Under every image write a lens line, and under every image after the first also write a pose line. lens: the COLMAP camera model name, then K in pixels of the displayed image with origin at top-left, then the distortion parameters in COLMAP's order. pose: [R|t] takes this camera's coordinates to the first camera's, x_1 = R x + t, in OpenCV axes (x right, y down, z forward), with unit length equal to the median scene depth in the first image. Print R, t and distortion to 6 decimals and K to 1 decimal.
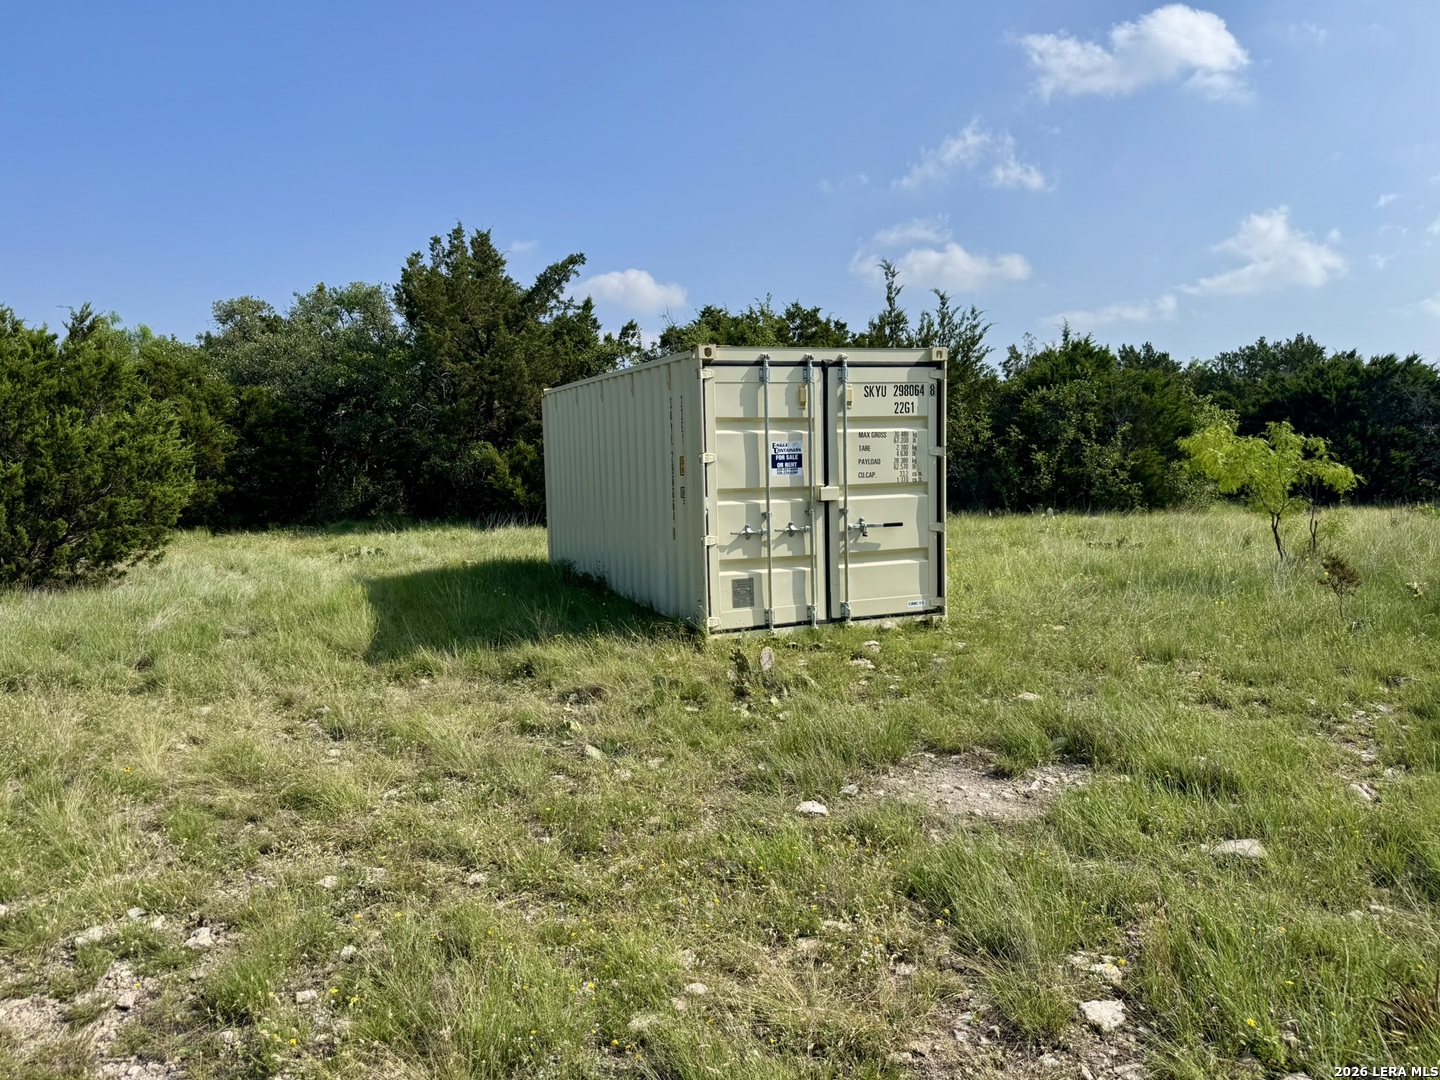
lens RADIAL K [[1040.8, 0, 721.0], [0, 1040.8, 511.3], [0, 0, 1]] dist [-0.001522, 0.001608]
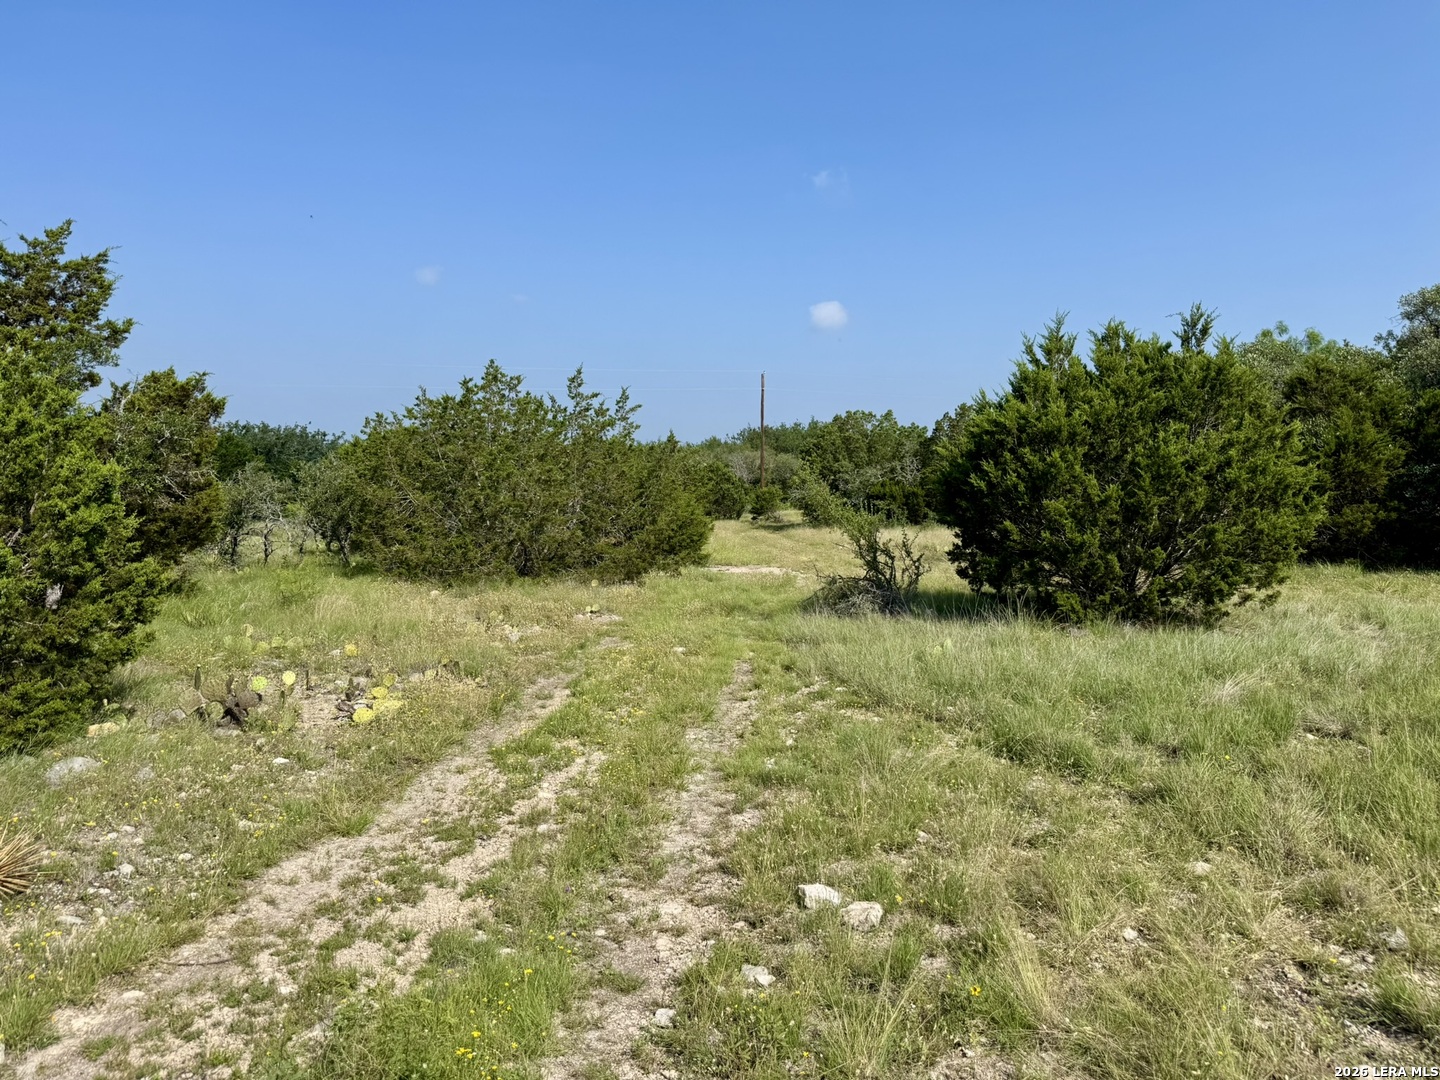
lens RADIAL K [[1040.8, 0, 721.0], [0, 1040.8, 511.3], [0, 0, 1]] dist [-0.001522, 0.001608]
pose [[0.500513, 0.035959, -0.864982, -0.041834], [-0.049373, 0.998696, 0.012949, -0.014933], [0.864320, 0.036226, 0.501636, 0.198195]]
